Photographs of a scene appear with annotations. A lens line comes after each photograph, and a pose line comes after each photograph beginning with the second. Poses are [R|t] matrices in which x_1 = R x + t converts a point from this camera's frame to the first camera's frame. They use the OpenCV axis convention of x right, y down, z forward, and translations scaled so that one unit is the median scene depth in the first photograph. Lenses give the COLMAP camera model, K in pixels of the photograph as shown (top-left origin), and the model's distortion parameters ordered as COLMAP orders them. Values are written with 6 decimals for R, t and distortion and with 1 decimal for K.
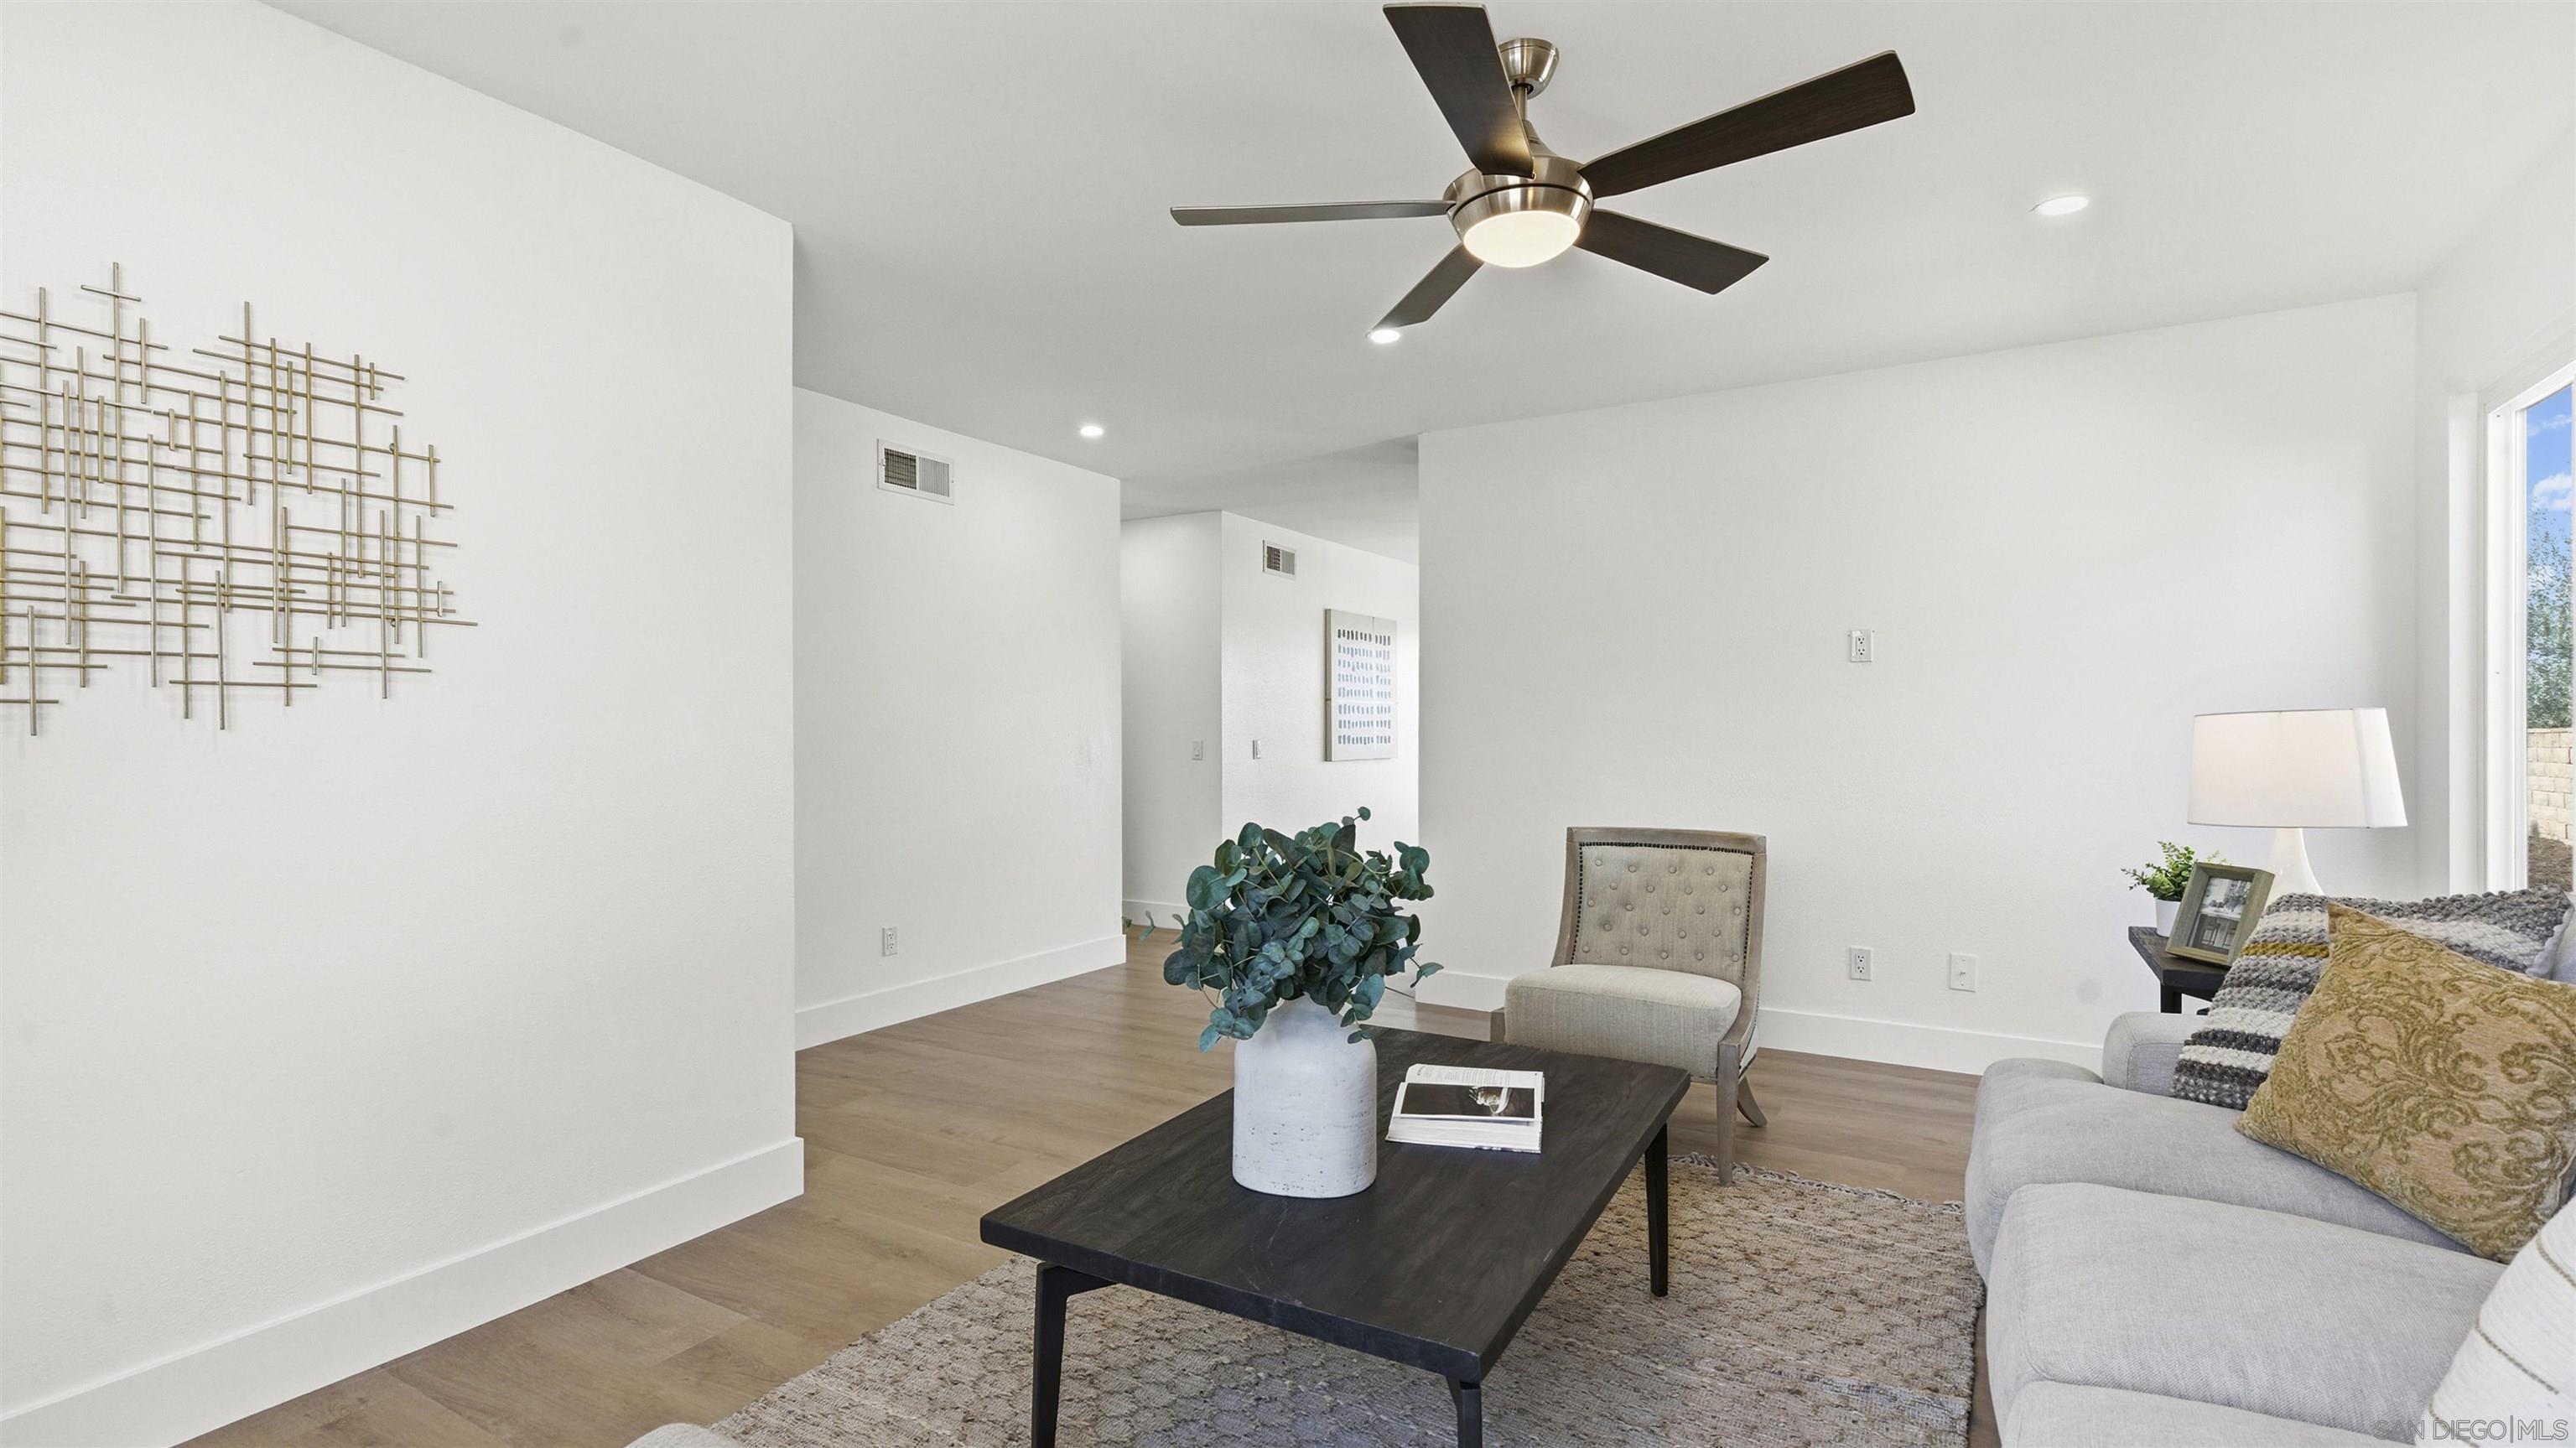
lens RADIAL K [[1172.8, 0, 1284.3], [0, 1172.8, 728.0], [0, 0, 1]] dist [0.000509, -0.000147]
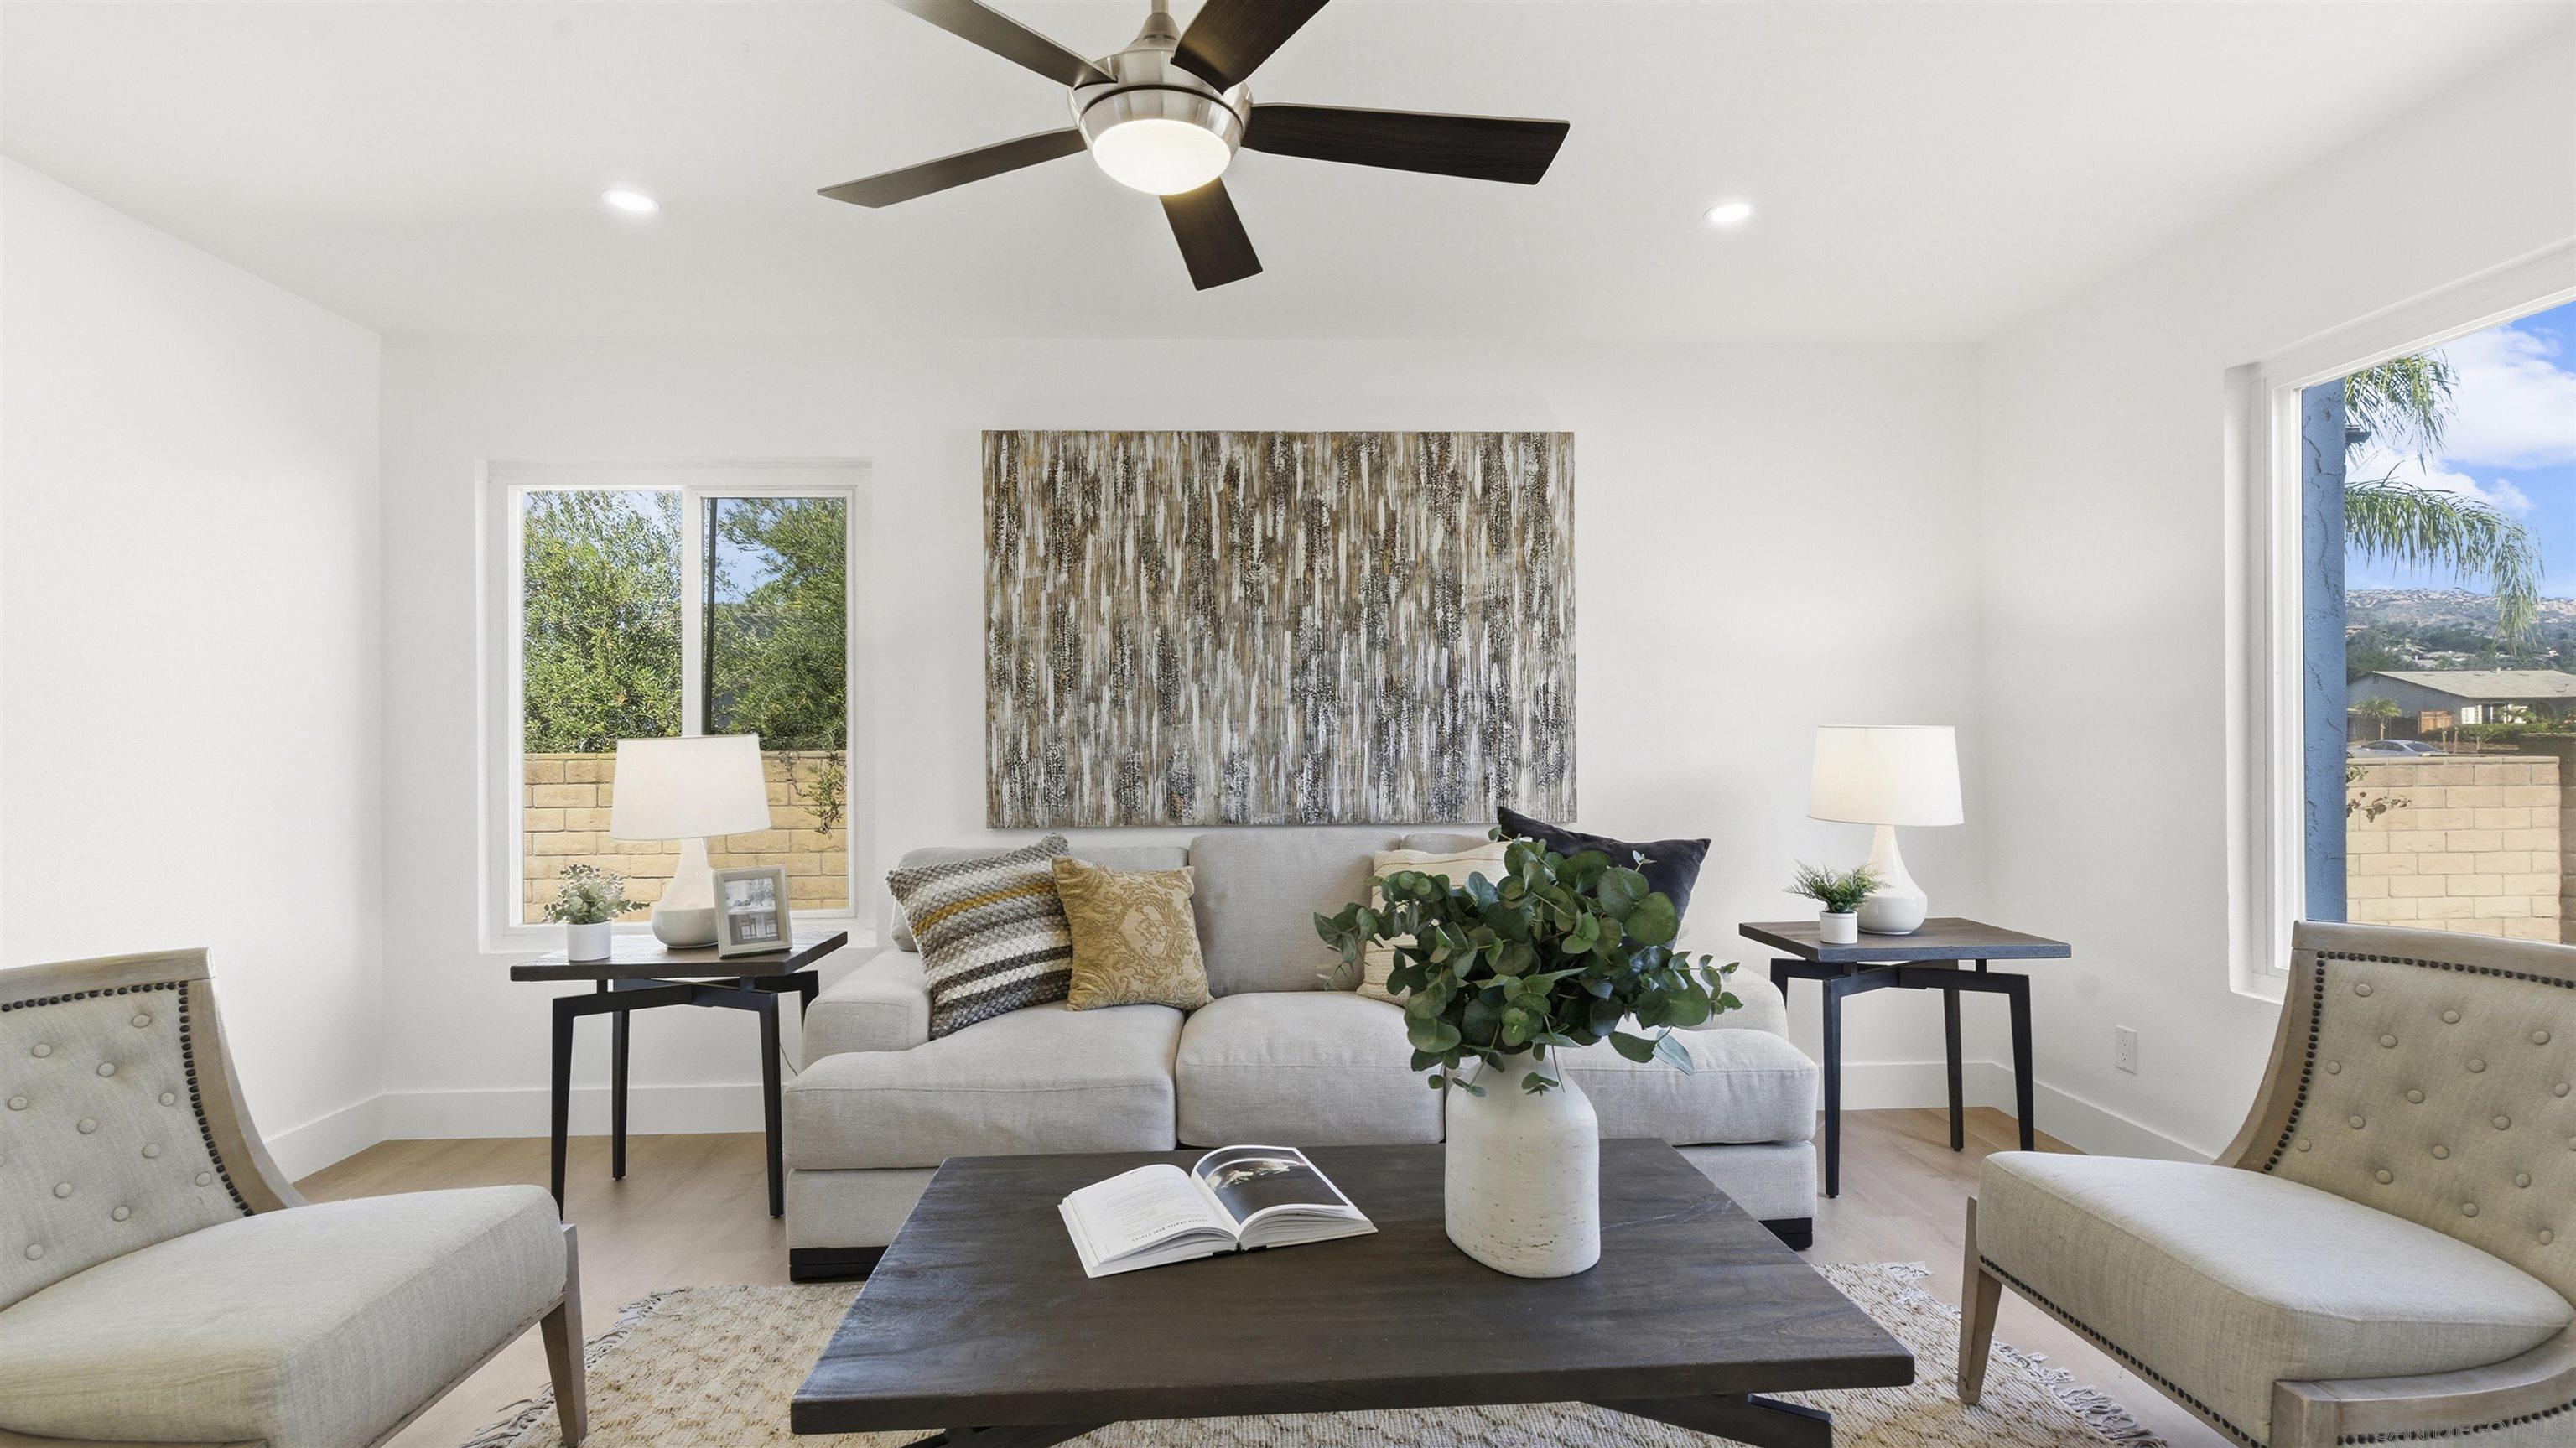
lens RADIAL K [[1172.8, 0, 1284.3], [0, 1172.8, 728.0], [0, 0, 1]] dist [0.000509, -0.000147]
pose [[-0.543338, 0.016542, 0.839351, -0.441130], [0.006213, 0.999858, -0.015683, 0.000045], [-0.839491, -0.003306, -0.543364, 1.128767]]
